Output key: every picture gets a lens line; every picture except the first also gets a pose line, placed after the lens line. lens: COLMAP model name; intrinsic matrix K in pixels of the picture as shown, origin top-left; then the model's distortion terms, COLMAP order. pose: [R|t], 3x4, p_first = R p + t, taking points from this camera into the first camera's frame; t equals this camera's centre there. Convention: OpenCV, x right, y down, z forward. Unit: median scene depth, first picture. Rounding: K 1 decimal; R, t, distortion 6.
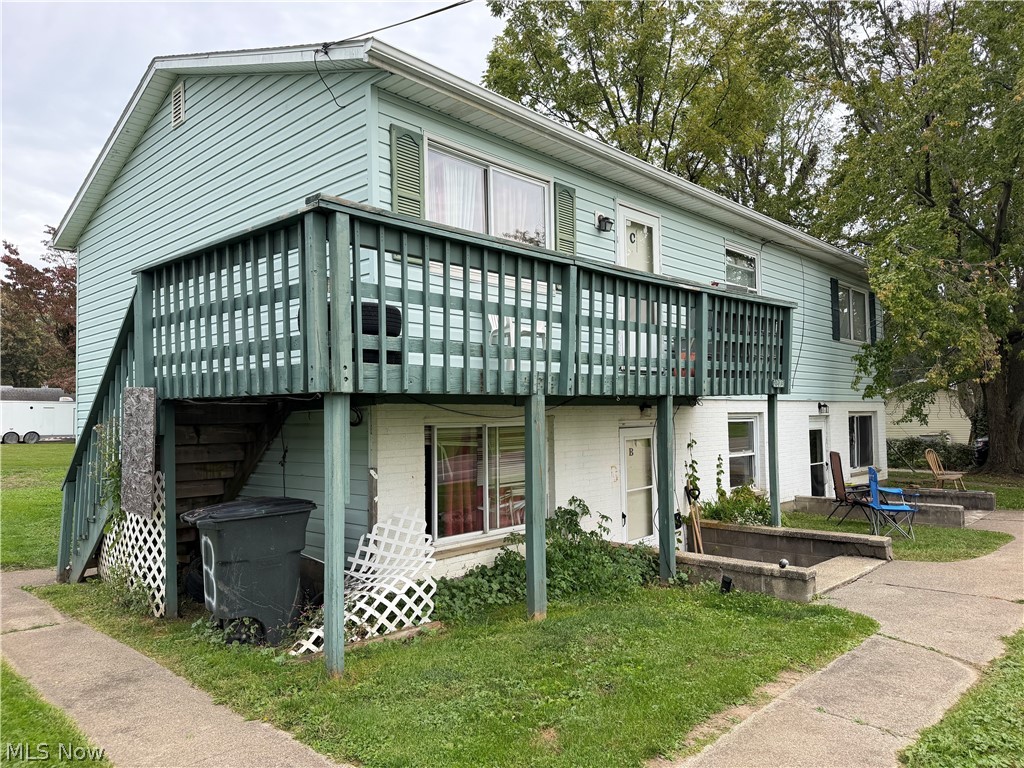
lens RADIAL K [[707.8, 0, 512.0], [0, 707.8, 384.0], [0, 0, 1]] dist [0.054530, -0.076139]
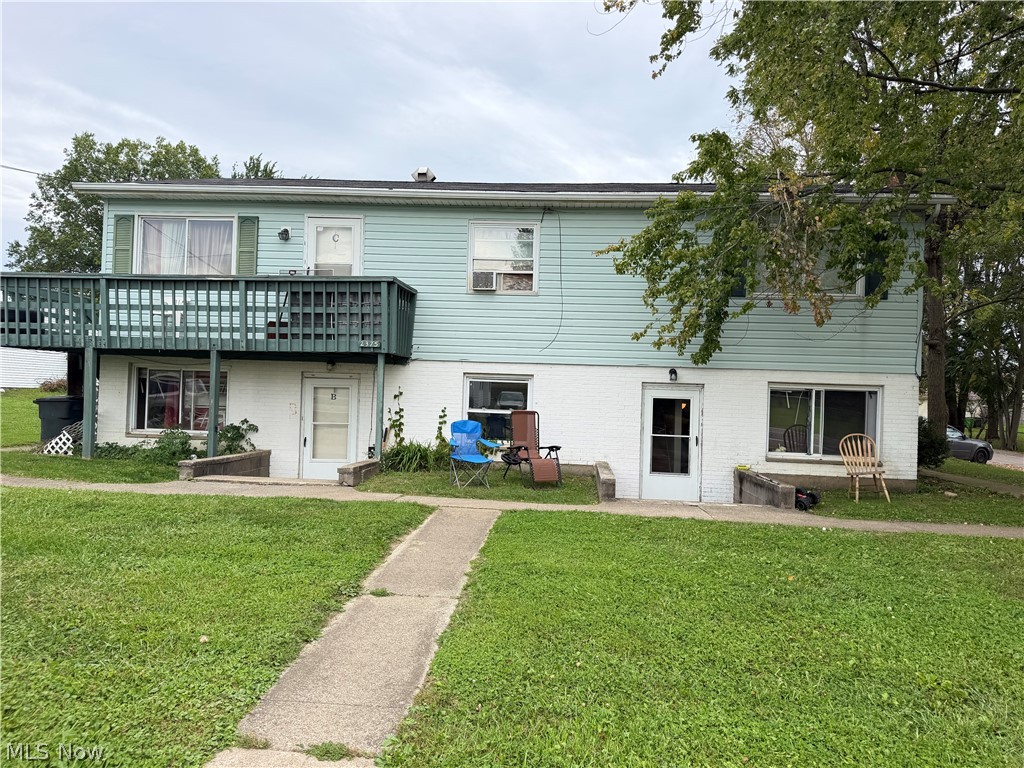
lens RADIAL K [[707.8, 0, 512.0], [0, 707.8, 384.0], [0, 0, 1]] dist [0.054530, -0.076139]
pose [[0.659190, 0.027398, -0.751477, 1.532128], [-0.005839, 0.999492, 0.031318, 0.028799], [0.751953, -0.016257, 0.659016, 0.387373]]
